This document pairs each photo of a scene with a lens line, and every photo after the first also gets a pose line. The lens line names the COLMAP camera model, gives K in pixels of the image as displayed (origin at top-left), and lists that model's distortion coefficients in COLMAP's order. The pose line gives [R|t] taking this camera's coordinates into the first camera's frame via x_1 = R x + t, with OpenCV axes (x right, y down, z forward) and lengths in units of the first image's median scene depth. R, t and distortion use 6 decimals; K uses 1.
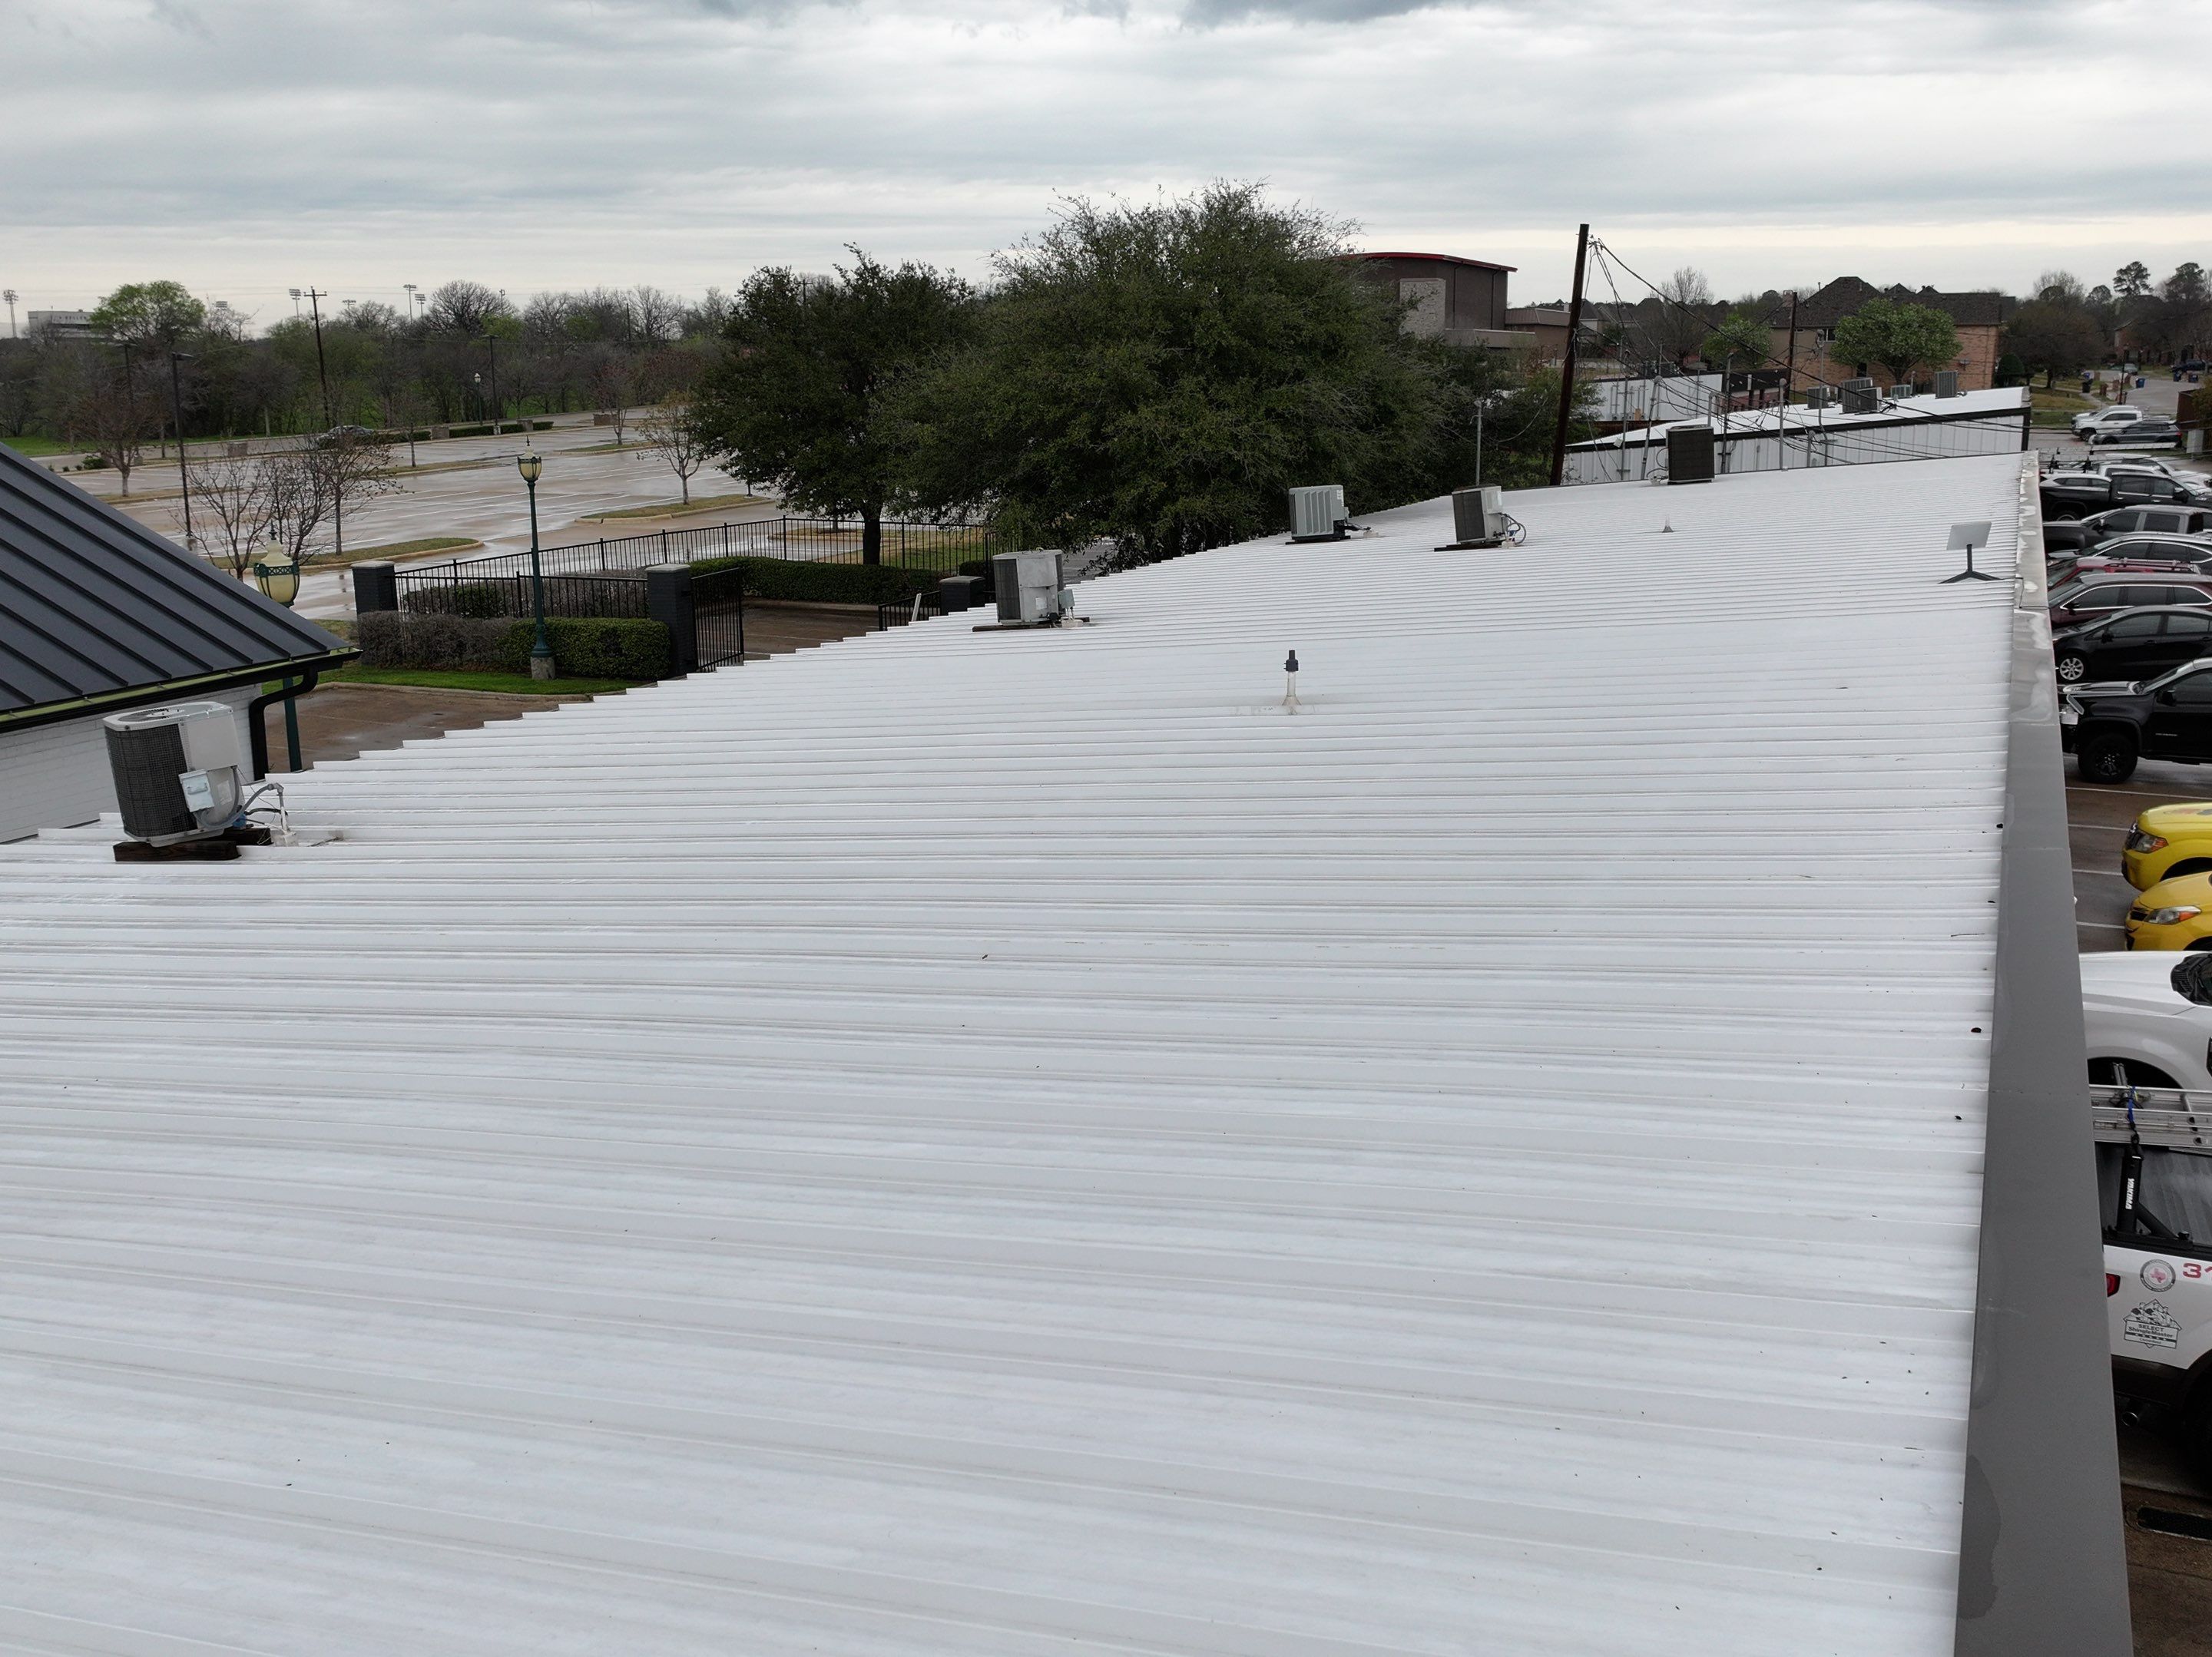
lens RADIAL K [[2179.5, 0, 1103.3], [0, 2179.5, 833.2], [0, 0, 1]] dist [0.005884, 0.000000]
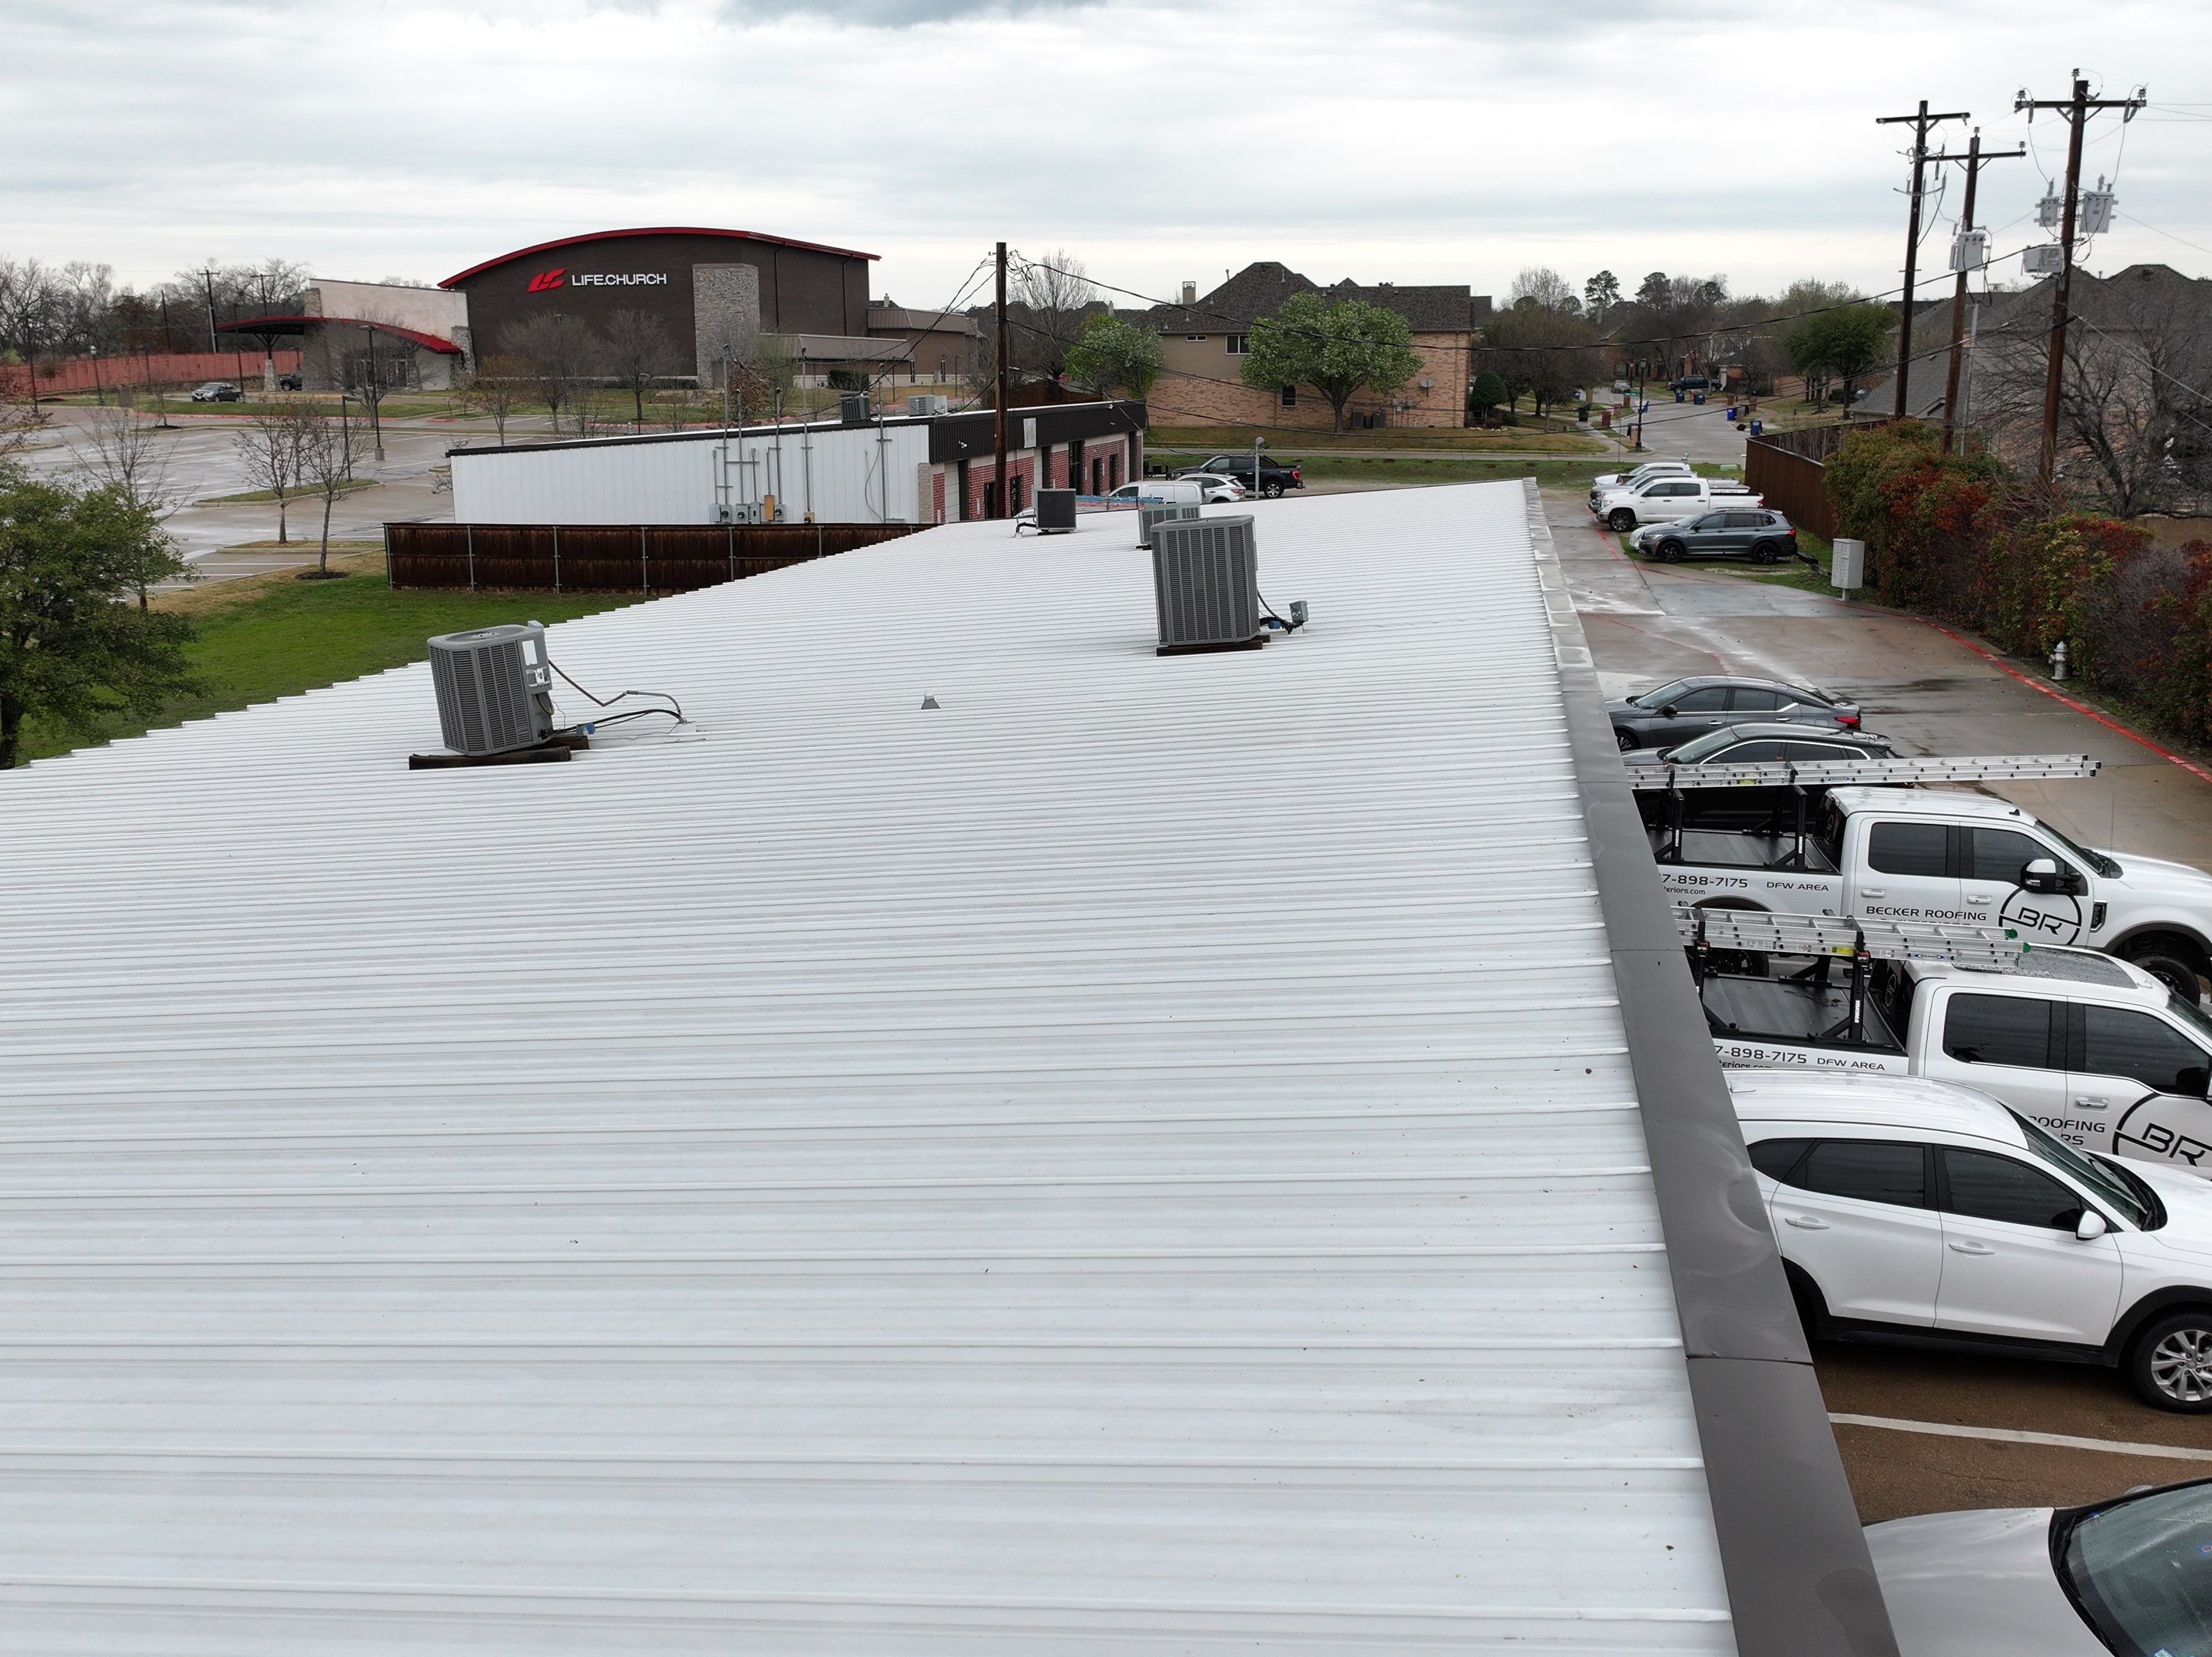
lens RADIAL K [[2179.5, 0, 1105.3], [0, 2179.5, 829.7], [0, 0, 1]] dist [0.005884, 0.000000]
pose [[0.977038, -0.042435, 0.208796, 0.629782], [0.043393, 0.999058, -0.000011, -0.345774], [-0.208599, 0.009071, 0.977959, 1.506260]]
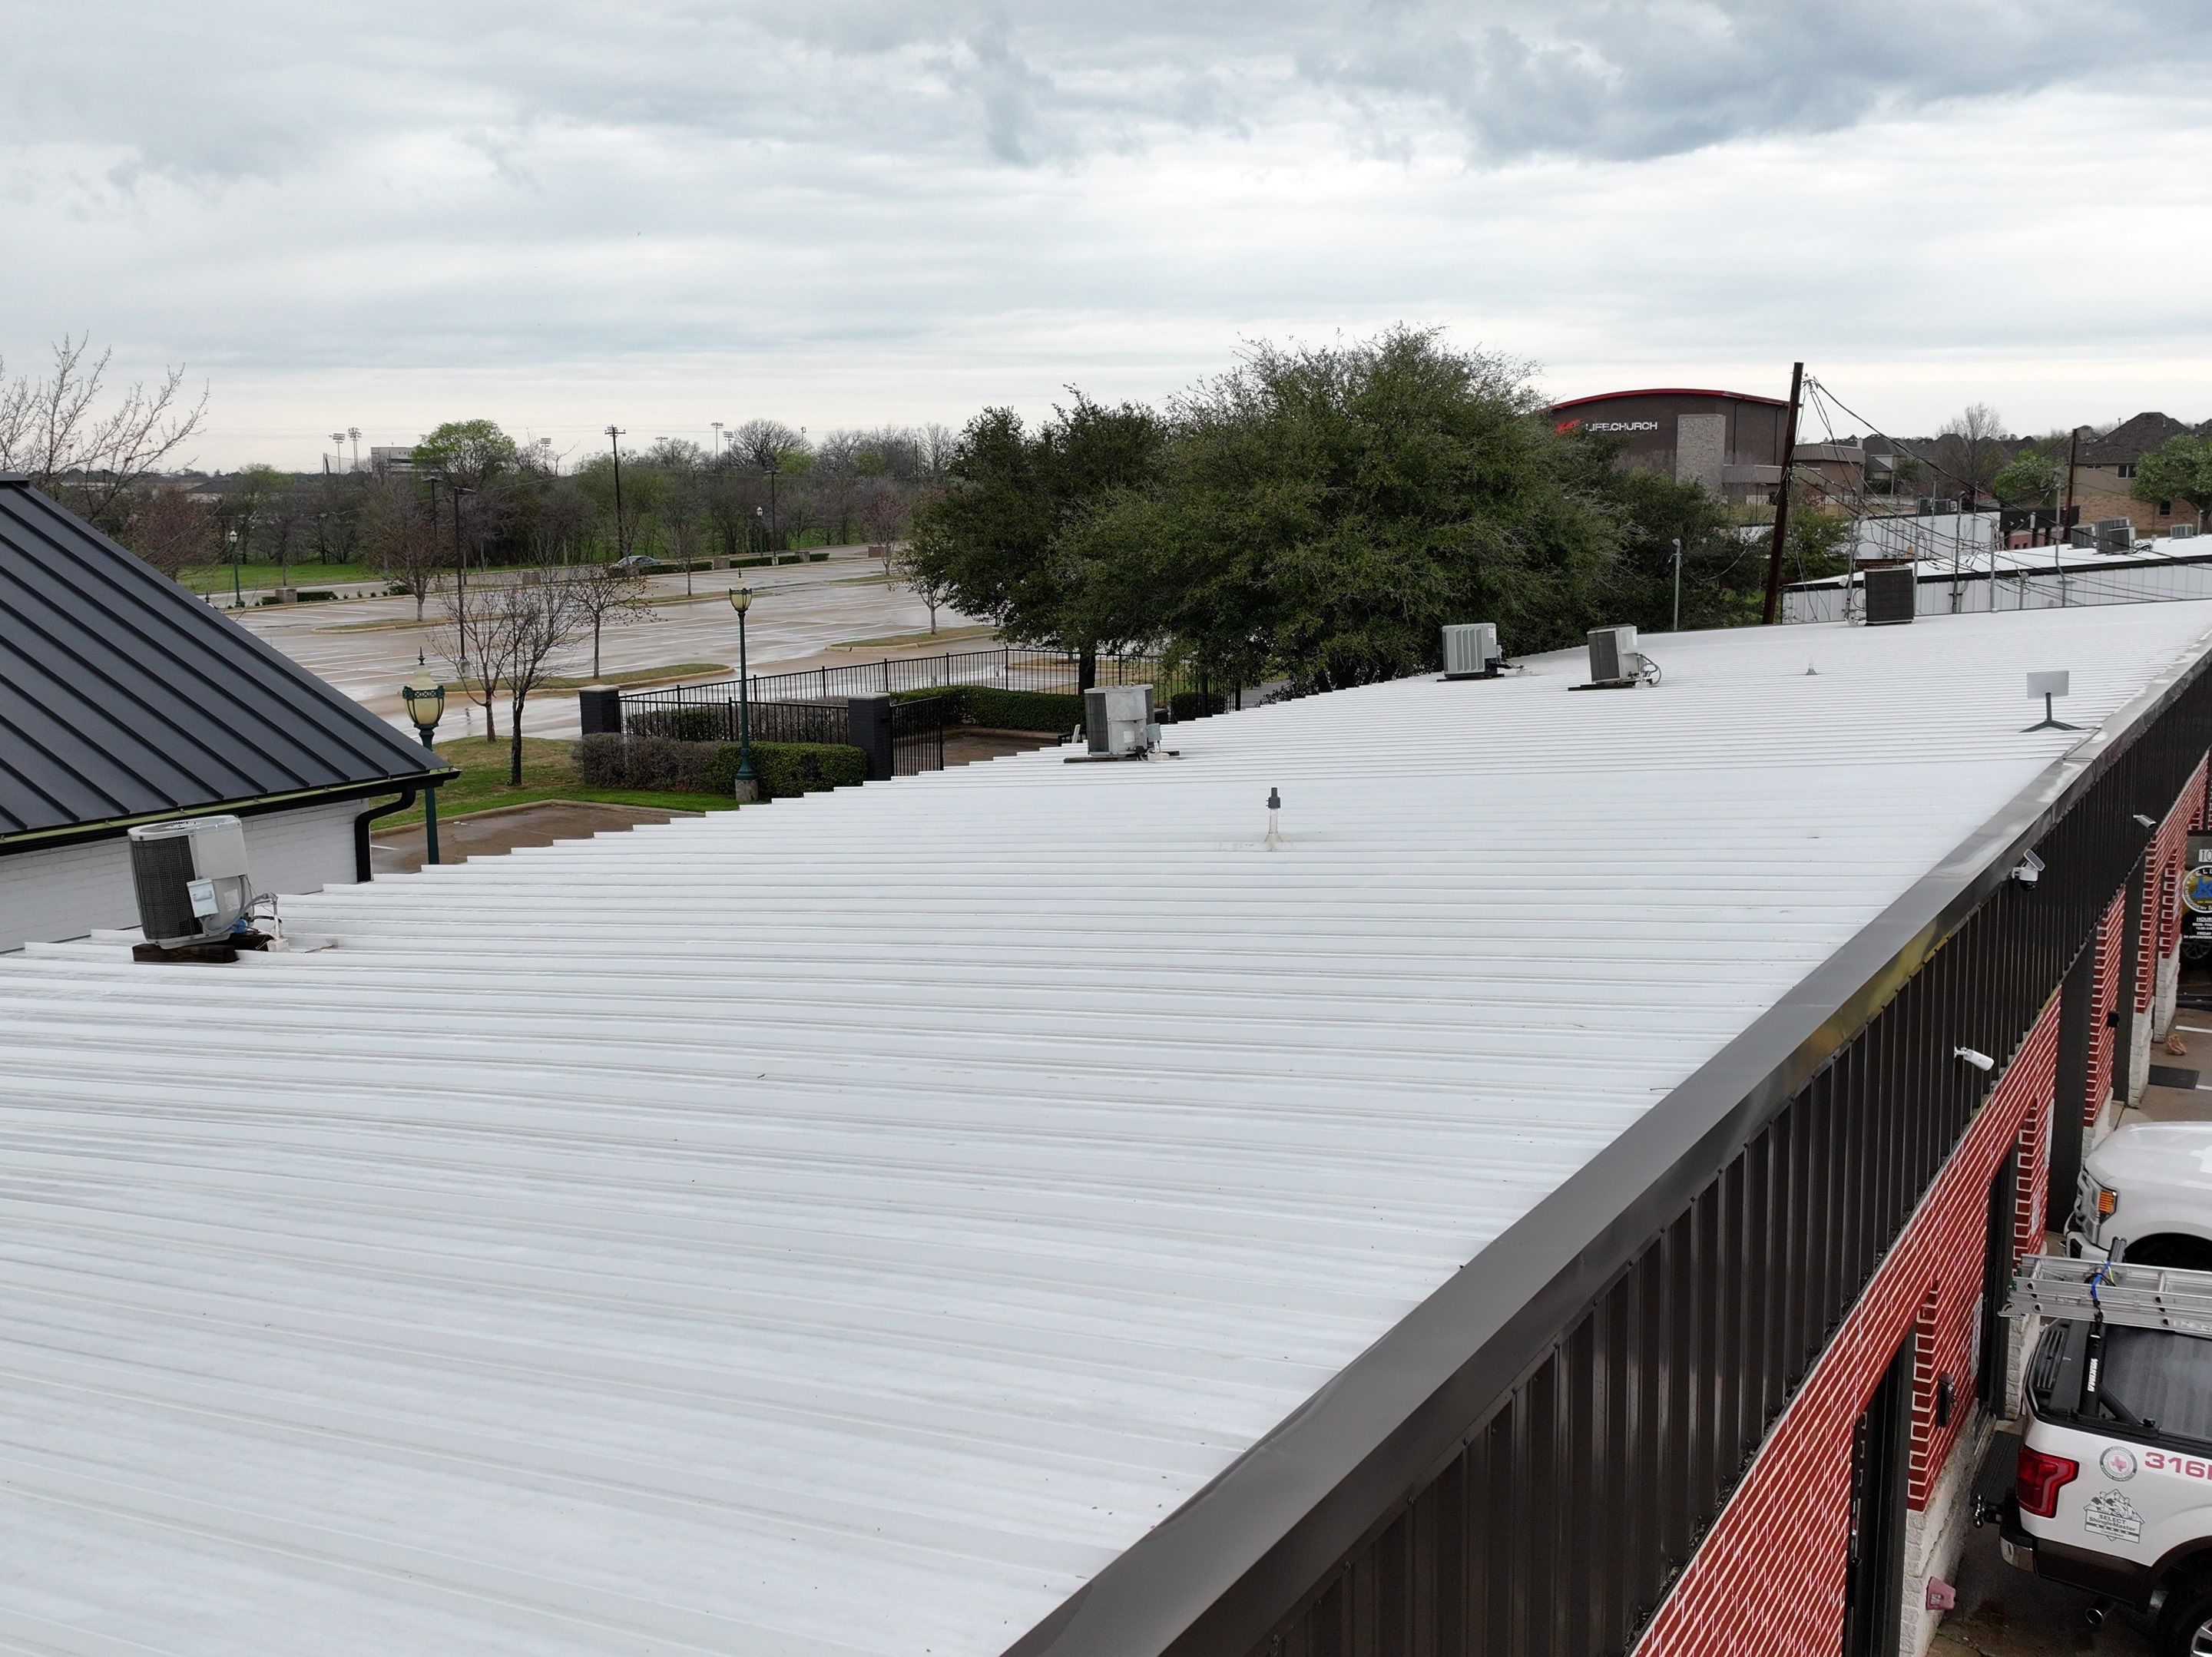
lens RADIAL K [[2179.5, 0, 1103.5], [0, 2179.5, 830.3], [0, 0, 1]] dist [0.005884, 0.000000]
pose [[0.991591, 0.022481, -0.127446, 0.045104], [-0.030201, 0.997803, -0.058967, -0.000754], [0.125840, 0.062321, 0.990091, -0.003264]]
